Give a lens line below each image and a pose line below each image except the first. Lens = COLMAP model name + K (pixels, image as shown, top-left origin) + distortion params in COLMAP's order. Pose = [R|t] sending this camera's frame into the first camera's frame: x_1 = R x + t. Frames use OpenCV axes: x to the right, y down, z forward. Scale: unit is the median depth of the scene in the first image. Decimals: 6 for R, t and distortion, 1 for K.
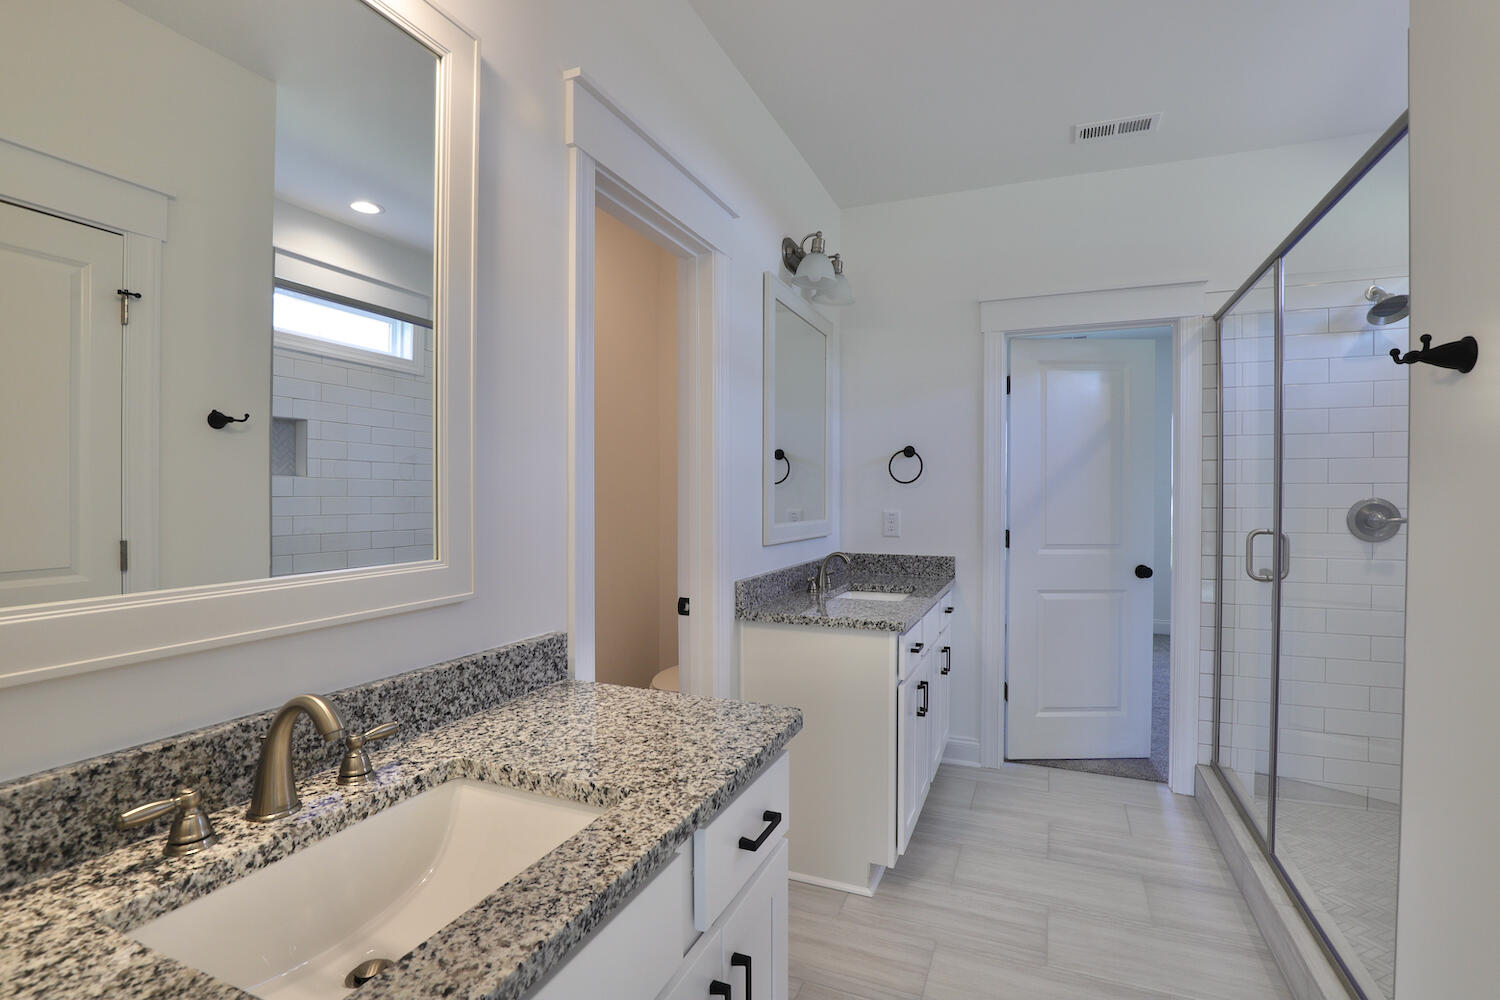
lens RADIAL K [[719.1, 0, 749.0], [0, 719.1, 504.3], [0, 0, 1]] dist [-0.025172, 0.002570]
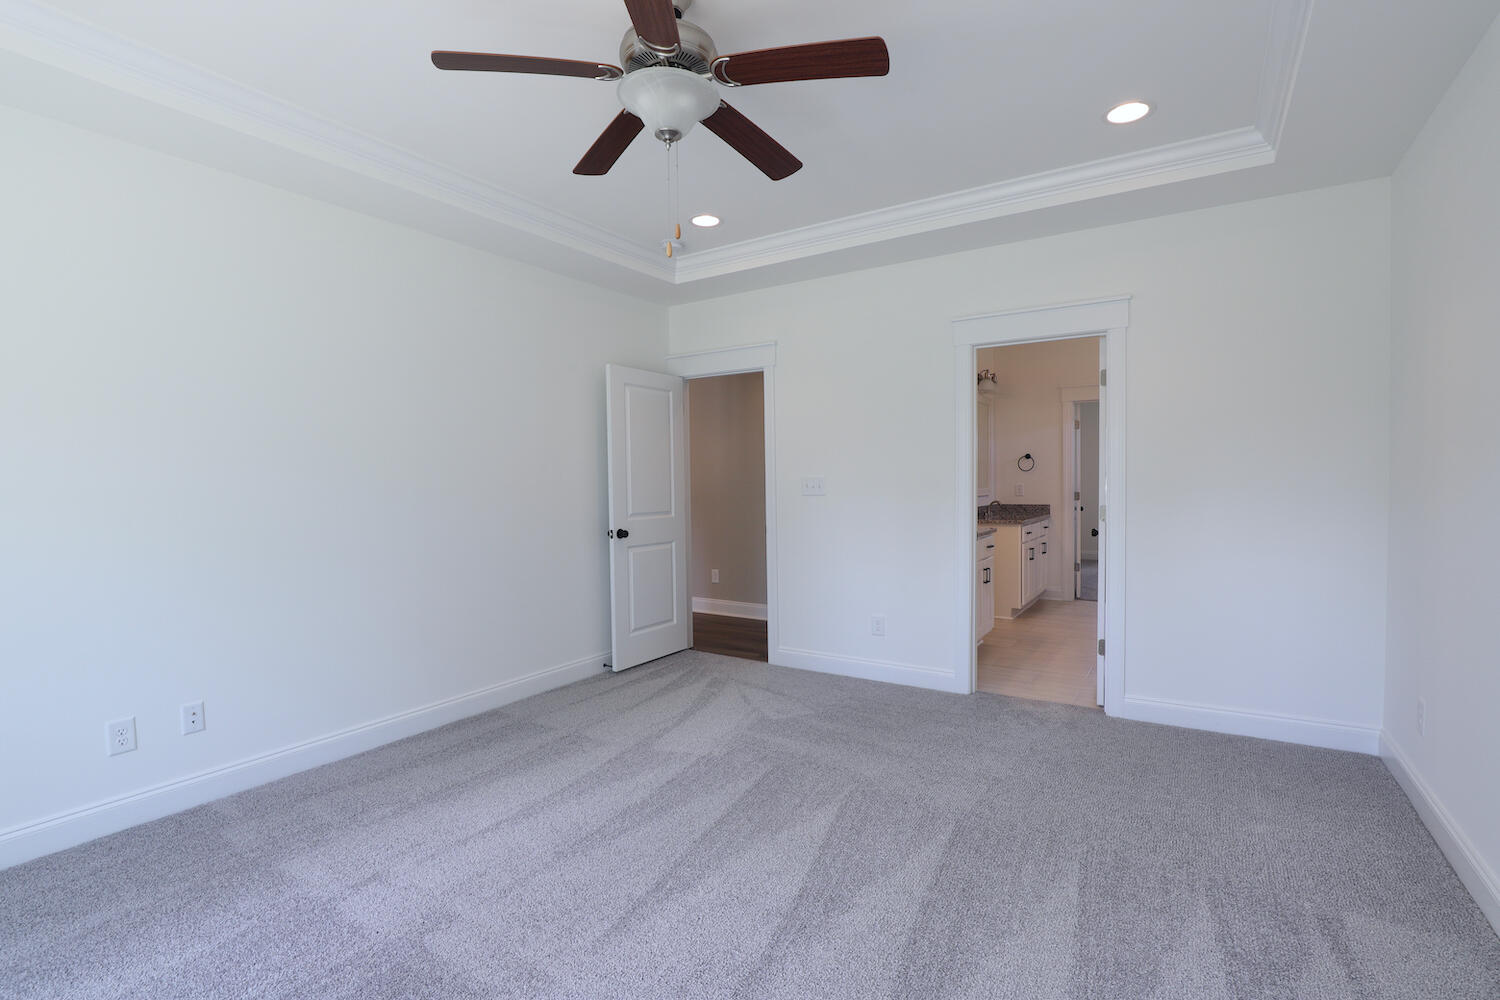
lens RADIAL K [[719.1, 0, 752.1], [0, 719.1, 501.9], [0, 0, 1]] dist [-0.025172, 0.002570]
pose [[0.987705, -0.007687, -0.156143, -0.297762], [0.010279, 0.999822, 0.015801, 0.021787], [0.155994, -0.017211, 0.987608, -1.444630]]
